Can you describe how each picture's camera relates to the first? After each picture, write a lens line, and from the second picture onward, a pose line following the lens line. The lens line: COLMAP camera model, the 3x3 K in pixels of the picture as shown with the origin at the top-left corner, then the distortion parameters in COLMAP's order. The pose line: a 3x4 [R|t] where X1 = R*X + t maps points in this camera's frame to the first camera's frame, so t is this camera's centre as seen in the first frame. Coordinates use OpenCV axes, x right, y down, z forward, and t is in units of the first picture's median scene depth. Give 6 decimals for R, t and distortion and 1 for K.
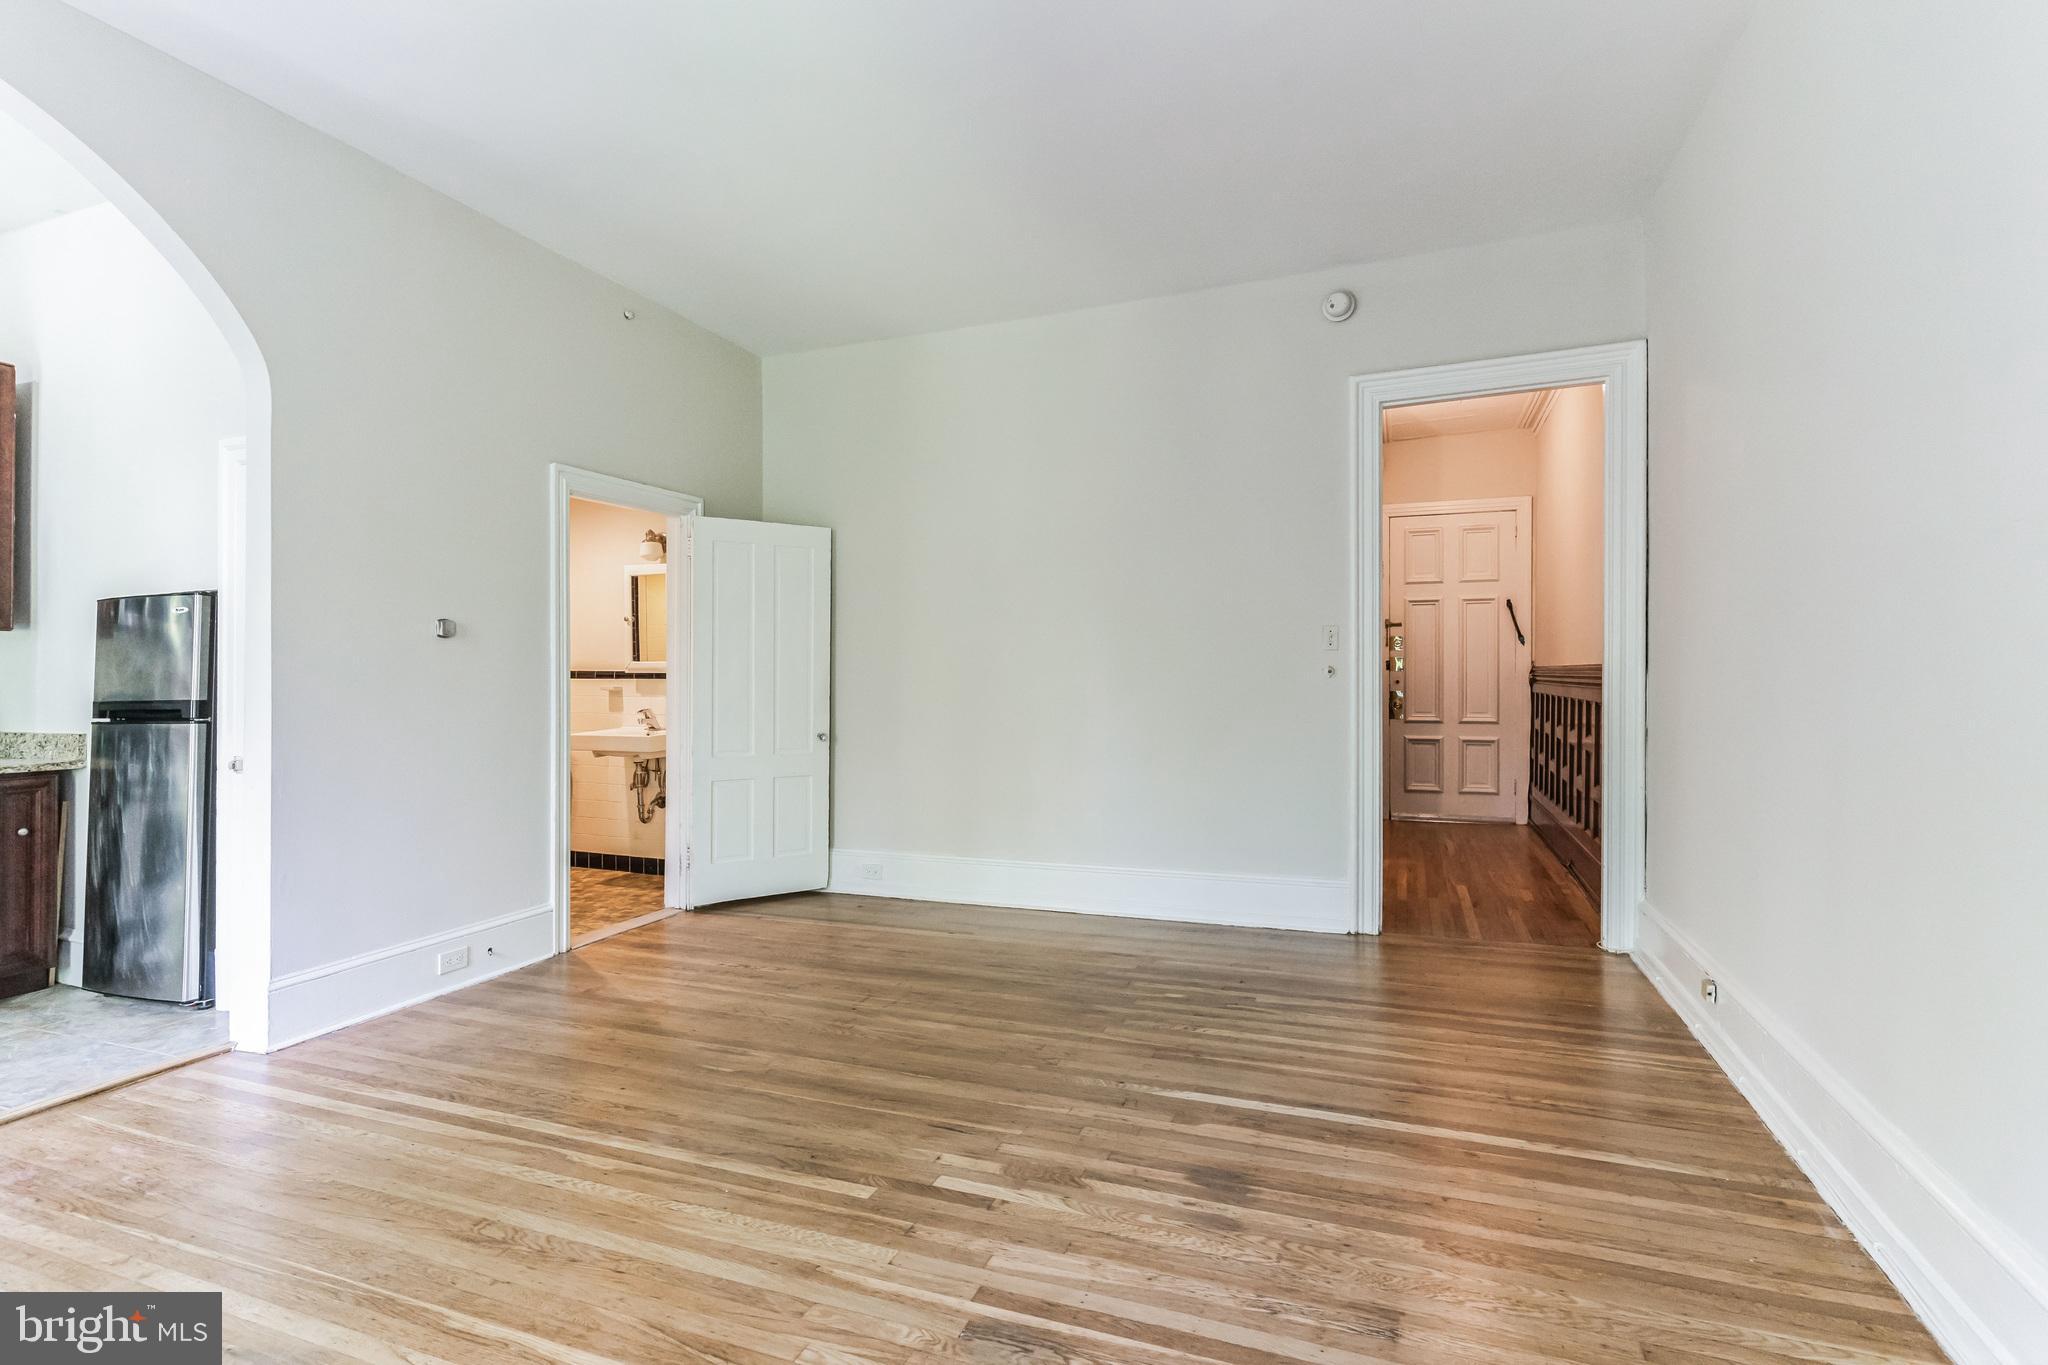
lens RADIAL K [[976.8, 0, 1021.5], [0, 976.8, 673.5], [0, 0, 1]] dist [0.000986, 0.000089]
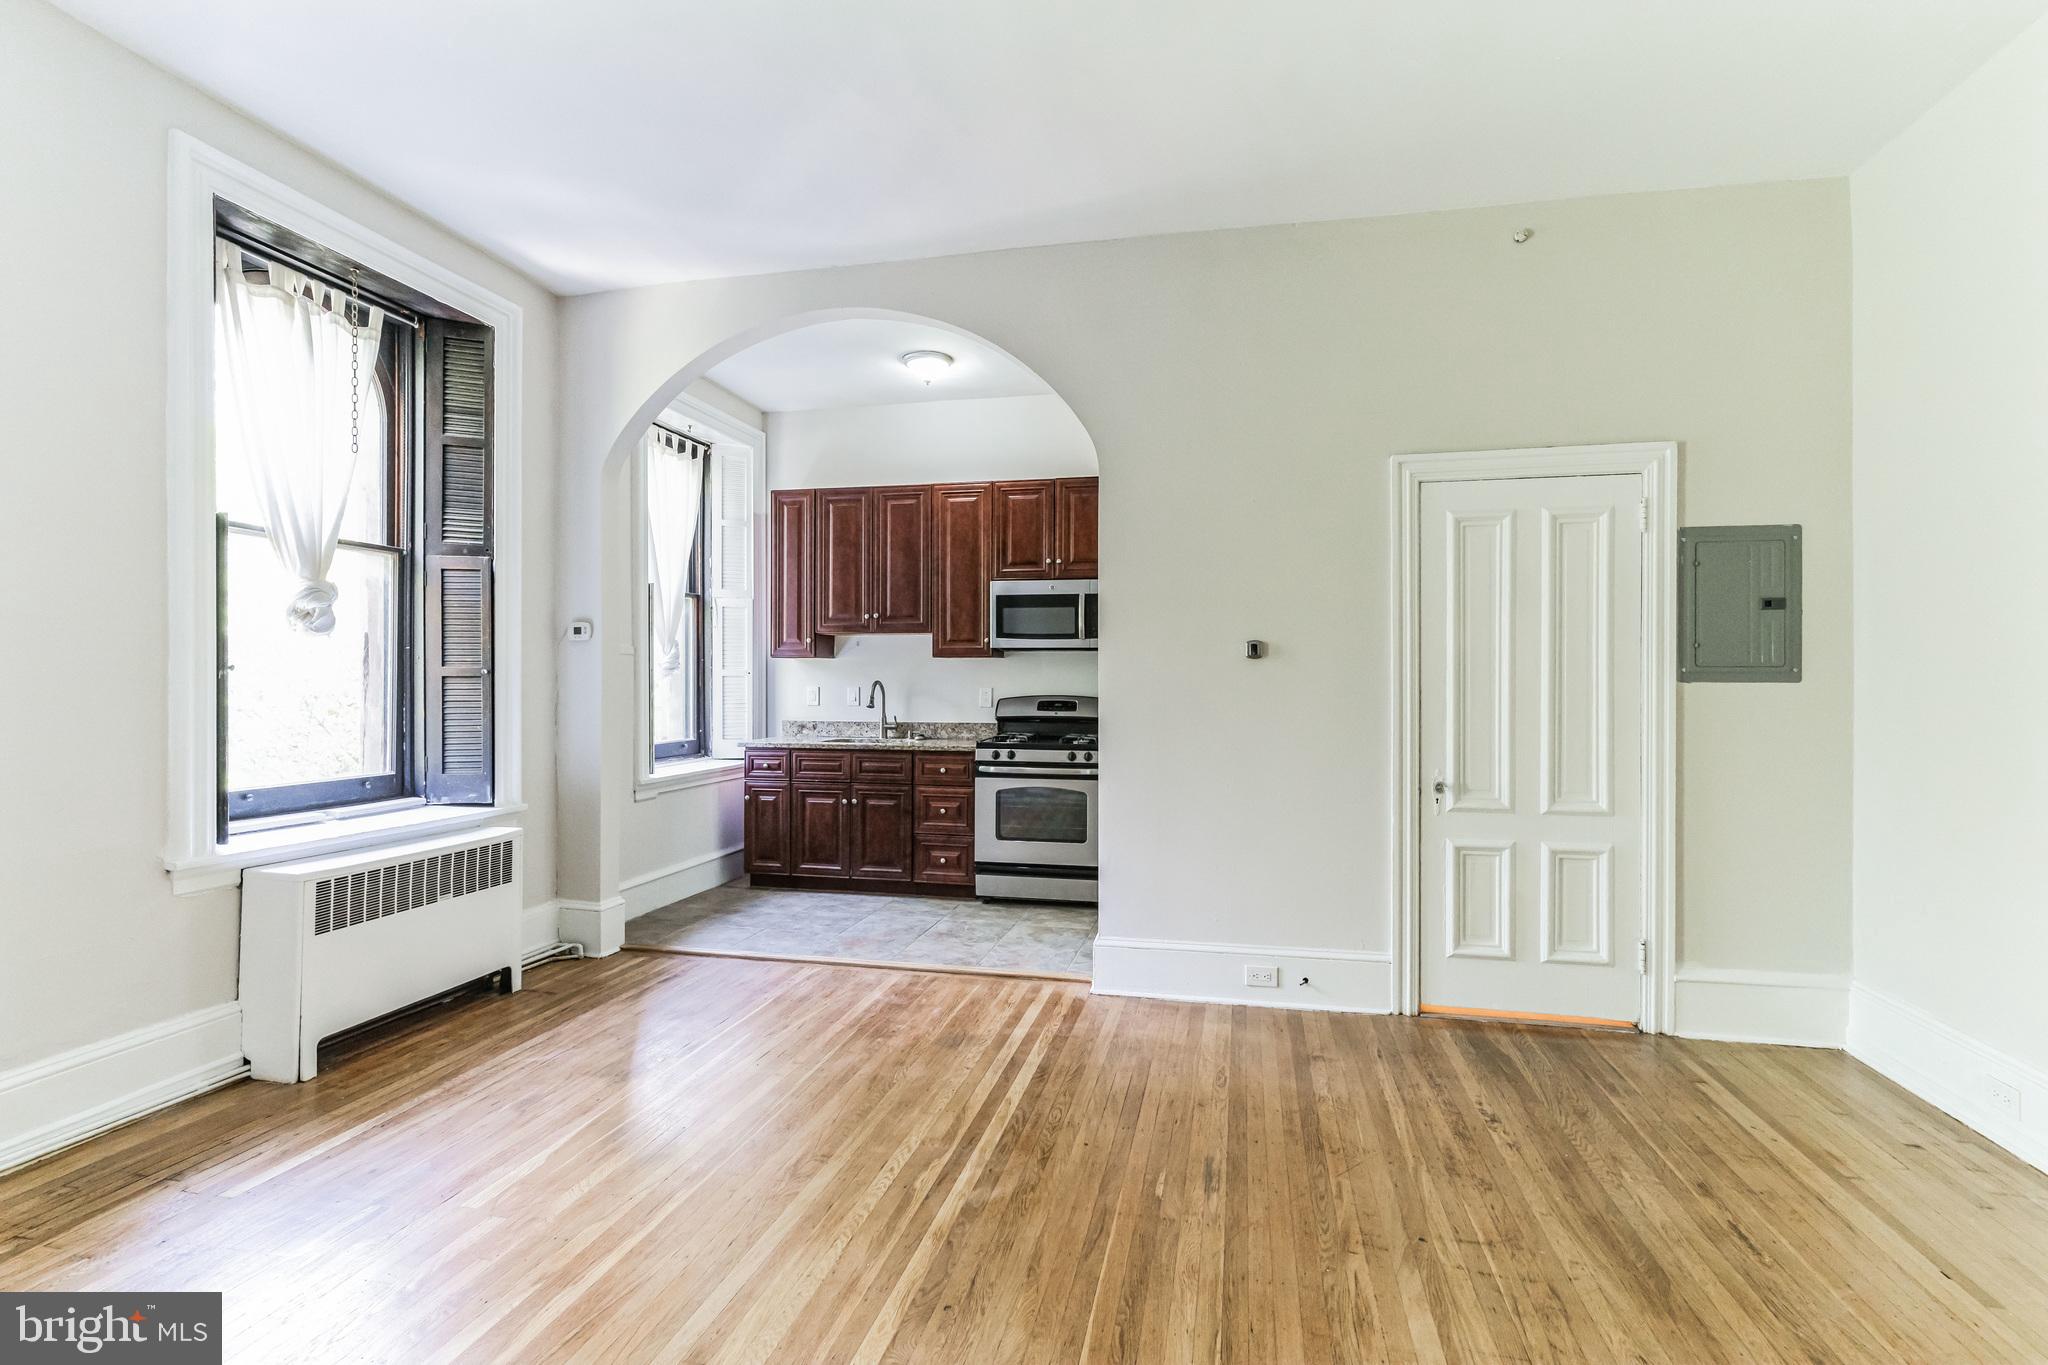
lens RADIAL K [[976.8, 0, 1021.5], [0, 976.8, 673.5], [0, 0, 1]] dist [0.000986, 0.000089]
pose [[0.146164, 0.000613, -0.989260, 0.517538], [-0.001419, 0.999999, 0.000410, -0.027500], [0.989259, 0.001344, 0.146165, 0.813033]]
